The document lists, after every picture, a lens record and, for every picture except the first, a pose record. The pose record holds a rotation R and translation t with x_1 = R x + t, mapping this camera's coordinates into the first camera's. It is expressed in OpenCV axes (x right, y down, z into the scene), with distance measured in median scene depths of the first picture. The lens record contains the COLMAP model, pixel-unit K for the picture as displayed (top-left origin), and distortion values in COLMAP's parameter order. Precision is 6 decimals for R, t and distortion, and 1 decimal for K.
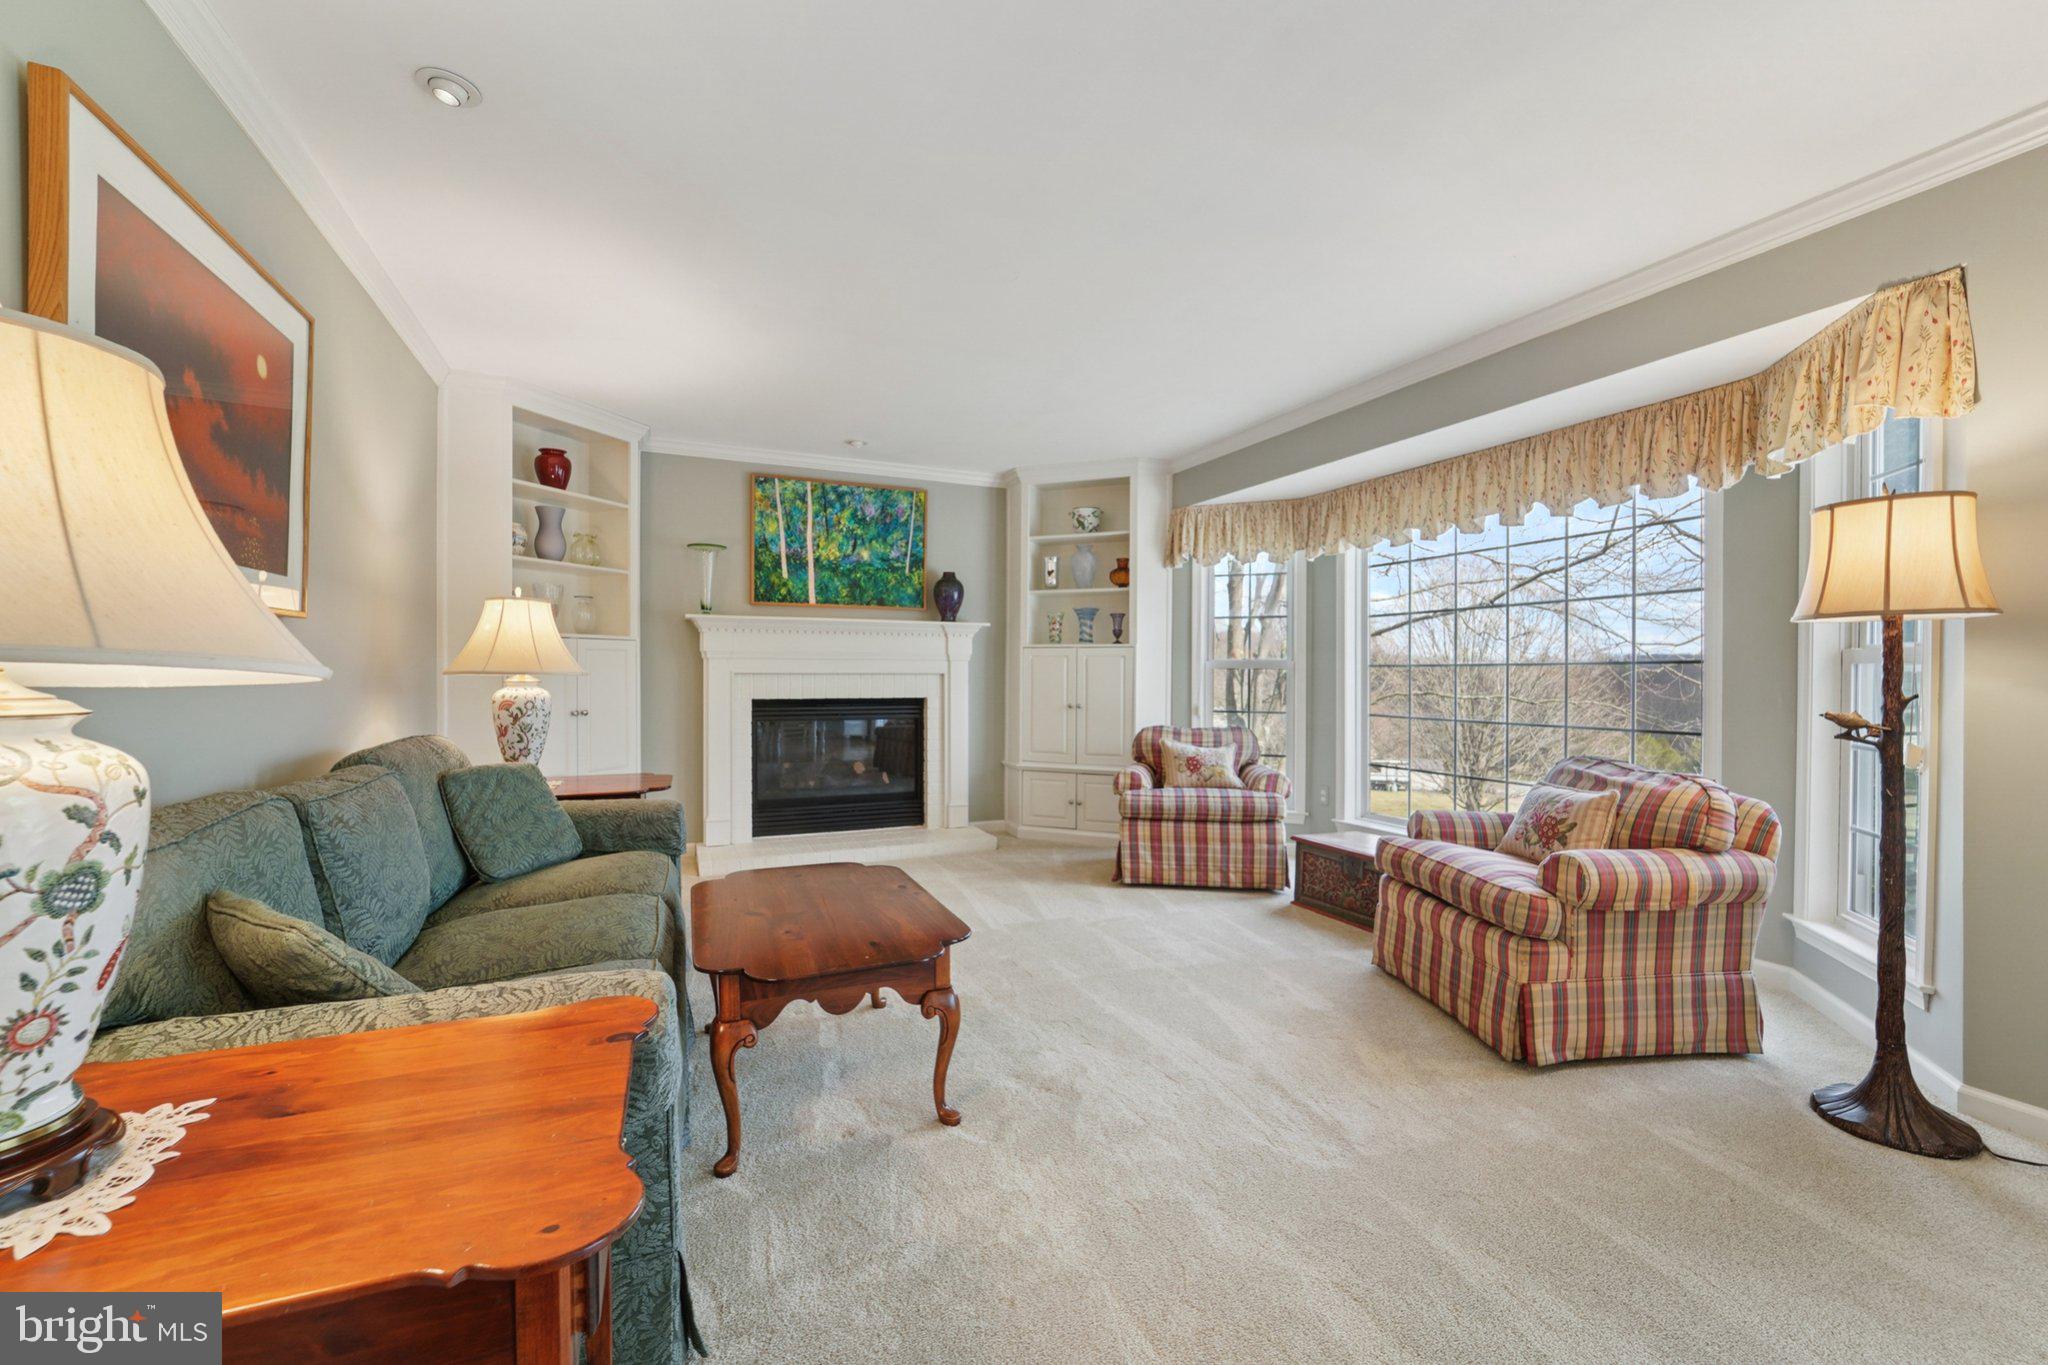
lens RADIAL K [[832.4, 0, 1031.4], [0, 832.4, 677.8], [0, 0, 1]] dist [-0.006755, -0.001887]
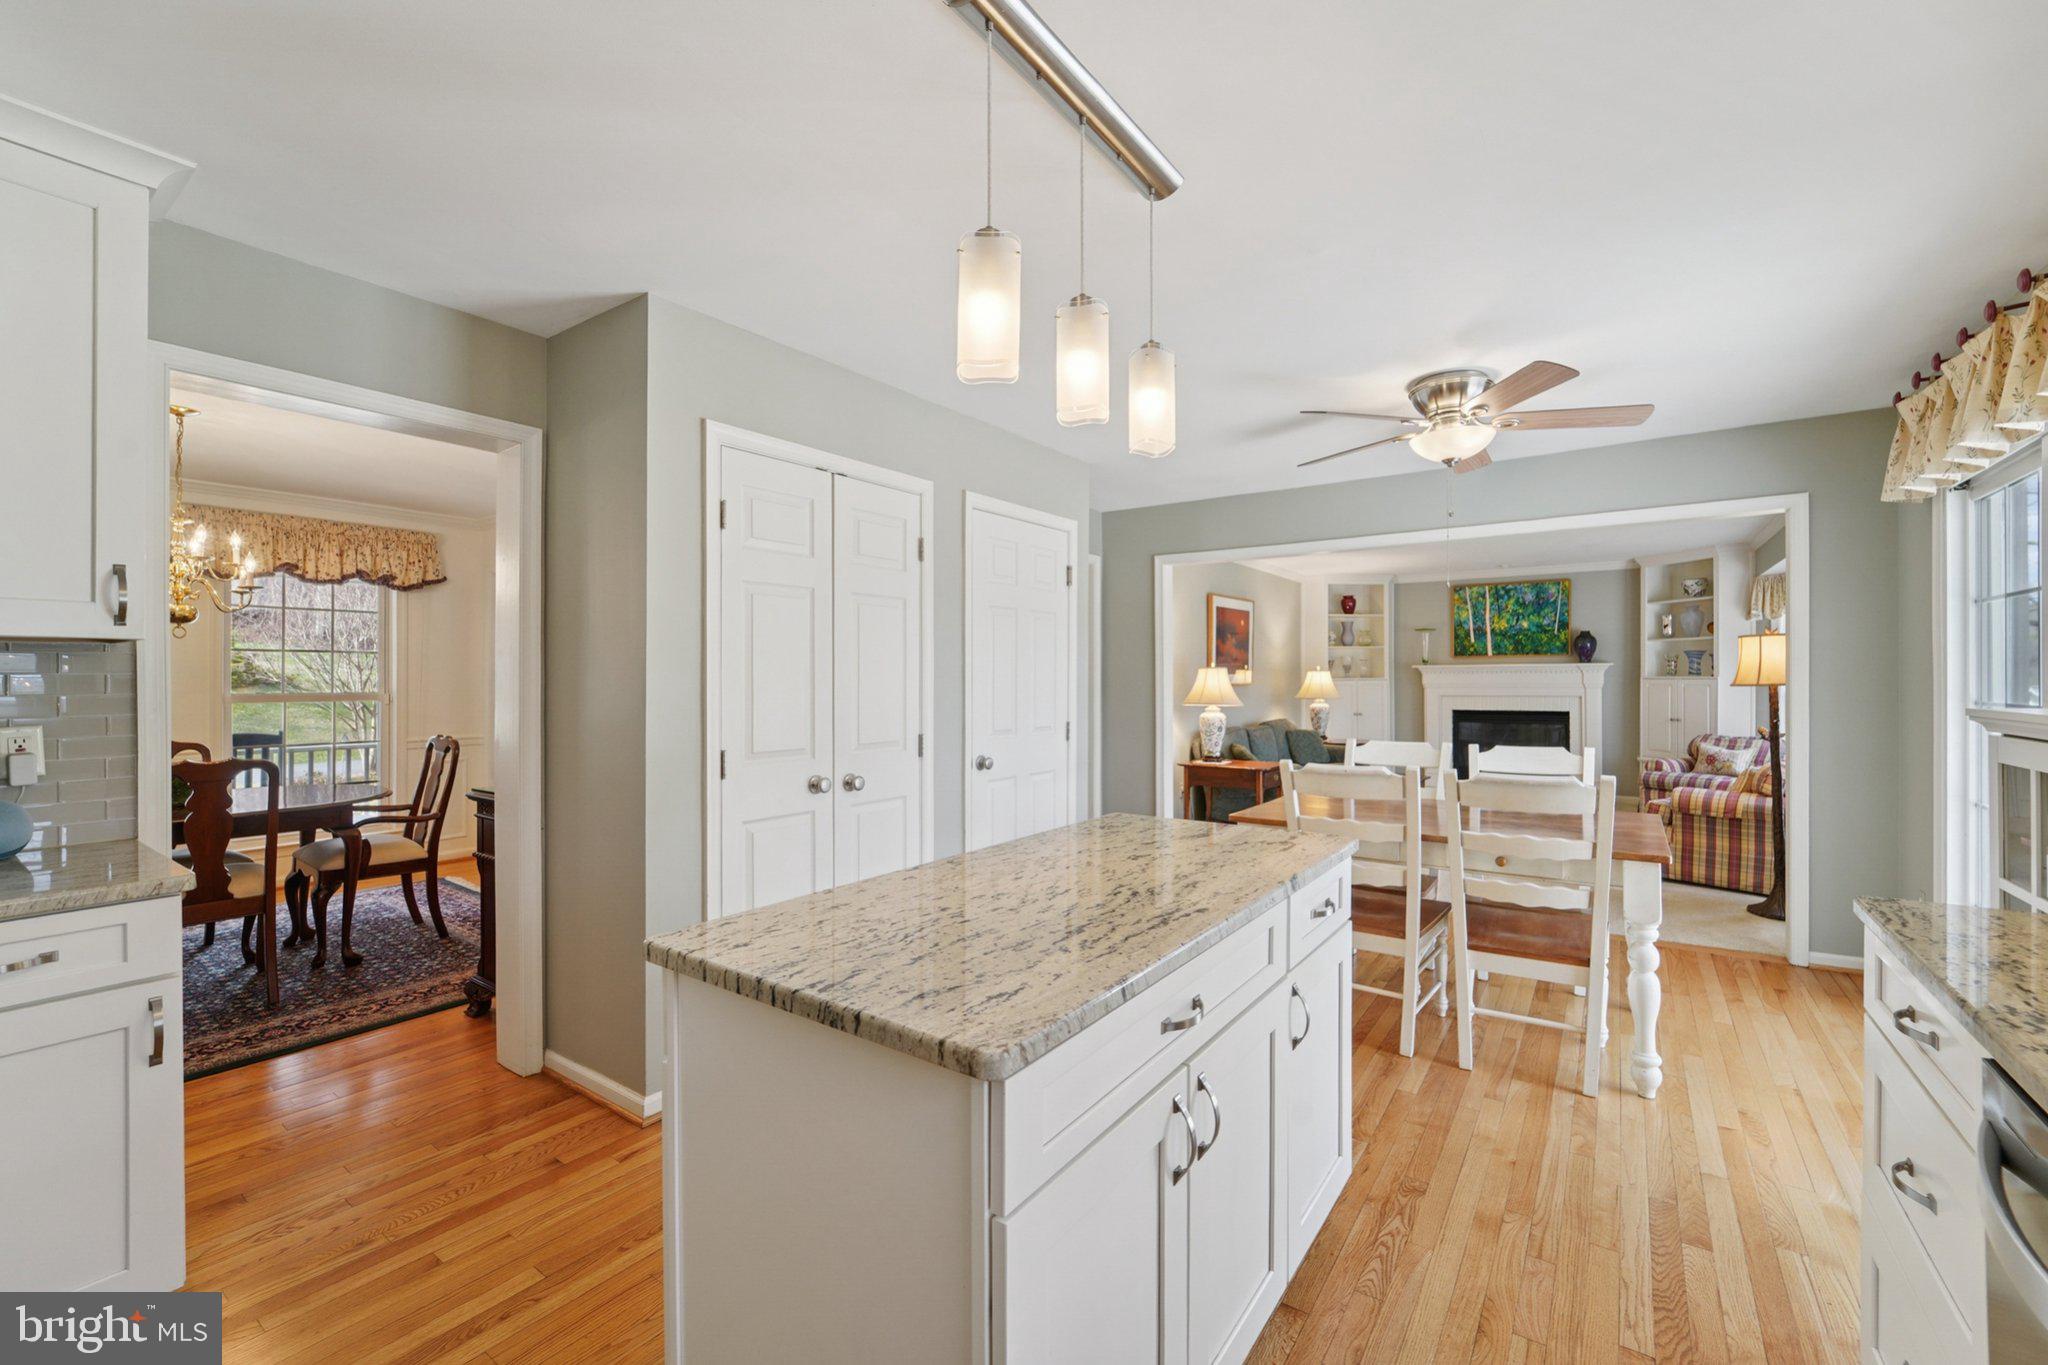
lens RADIAL K [[832.4, 0, 1025.2], [0, 832.4, 681.0], [0, 0, 1]] dist [-0.006755, -0.001887]
pose [[0.509097, -0.005017, -0.860694, 0.746795], [0.002873, 0.999987, -0.004129, -0.031796], [0.860704, -0.000370, 0.509105, -0.732377]]
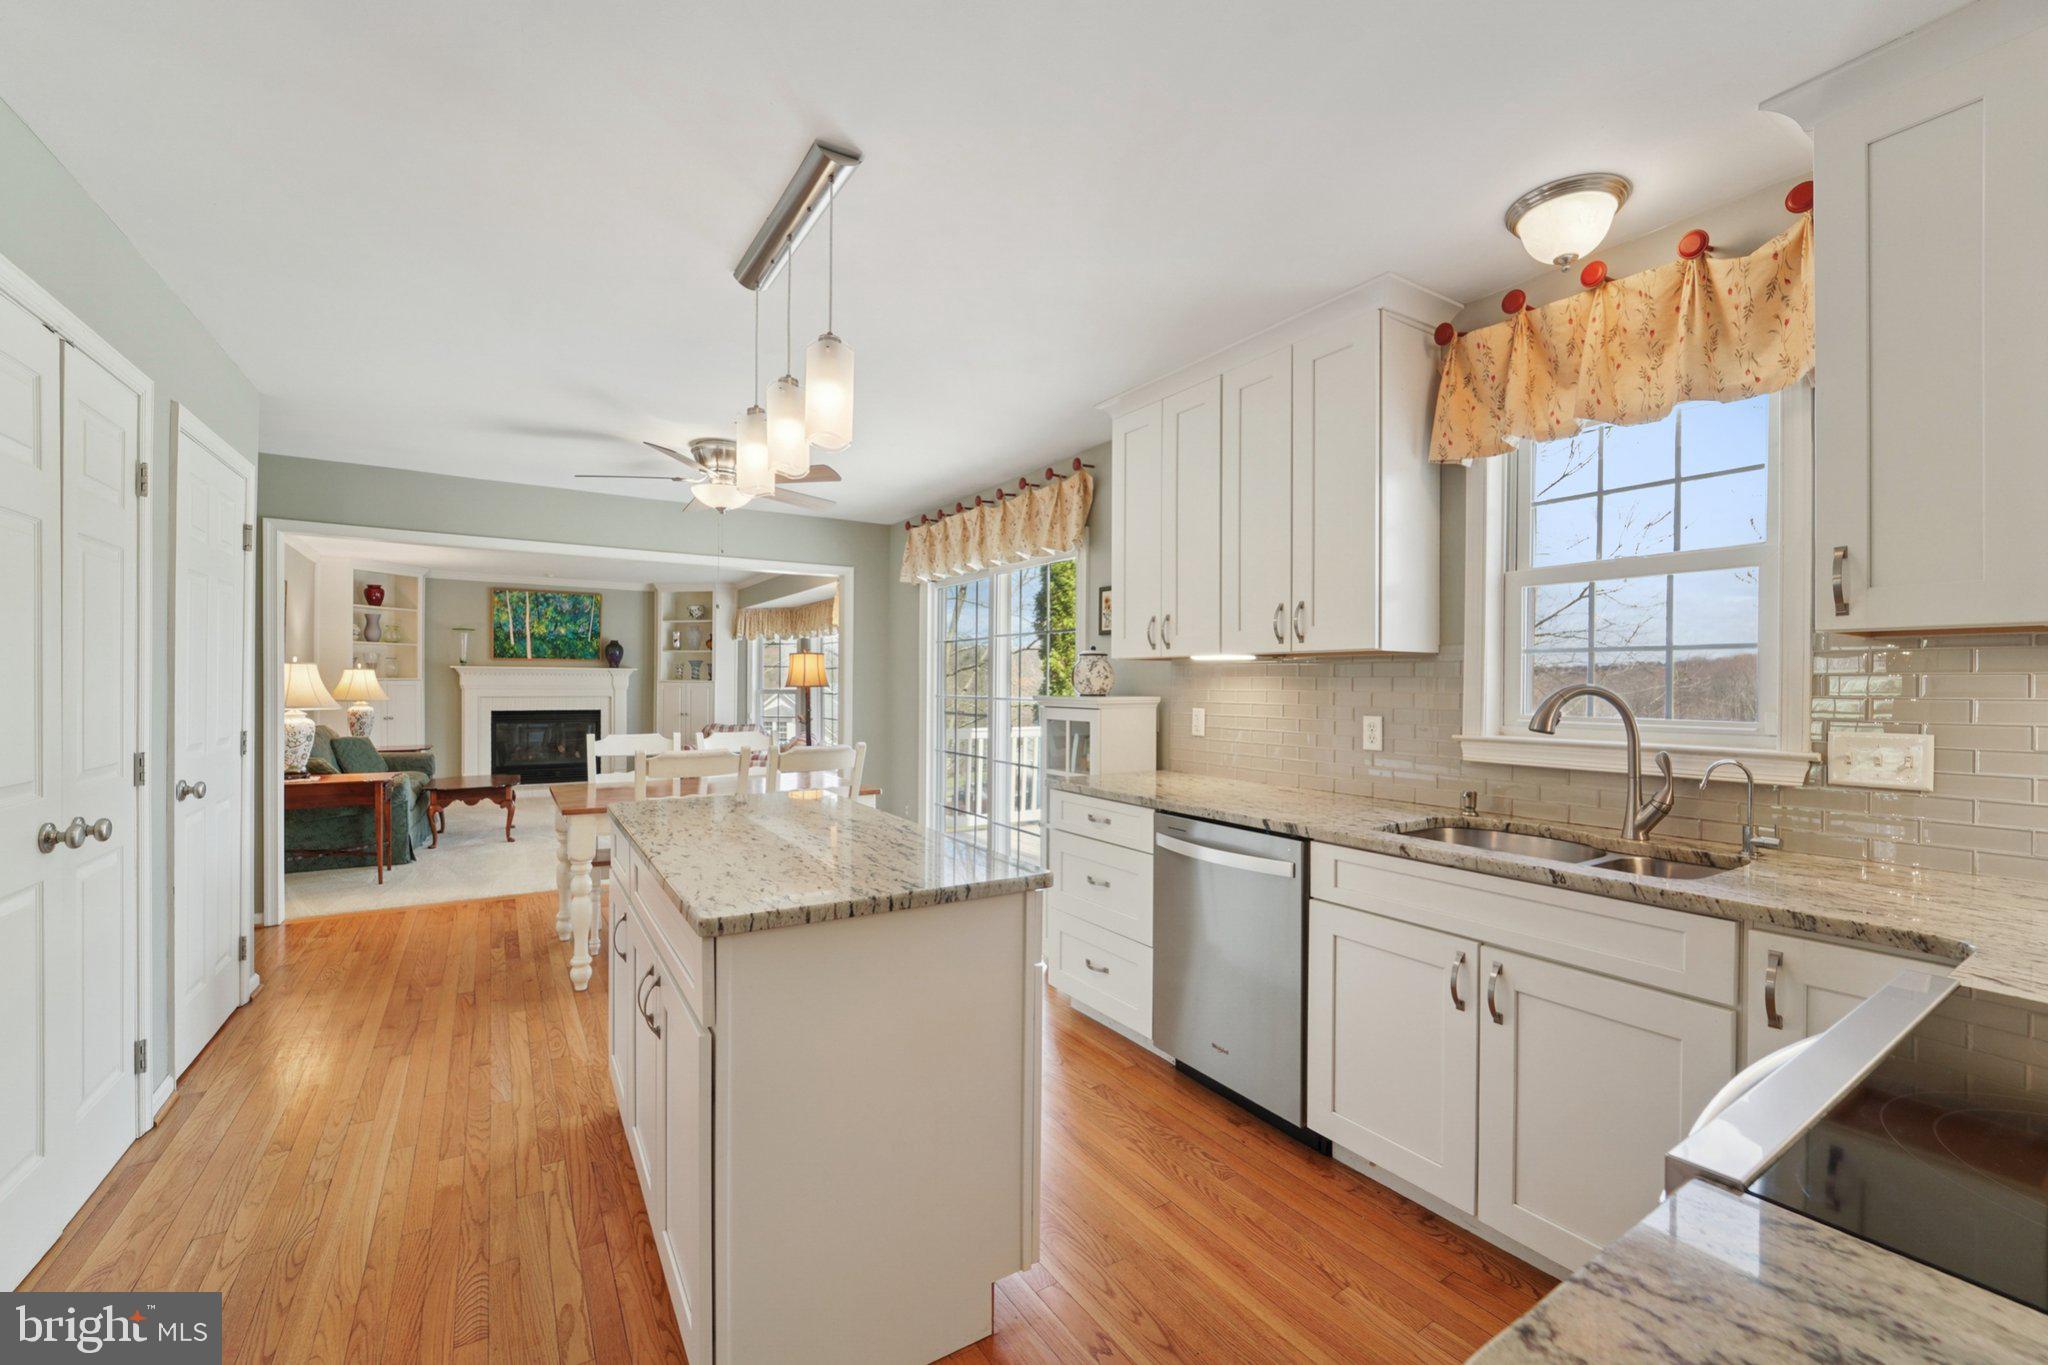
lens RADIAL K [[832.4, 0, 1019.6], [0, 832.4, 689.3], [0, 0, 1]] dist [-0.006755, -0.001887]
pose [[0.989107, 0.002086, 0.147184, 0.537644], [-0.002453, 0.999994, 0.002307, -0.028572], [-0.147178, -0.002643, 0.989106, -0.969015]]
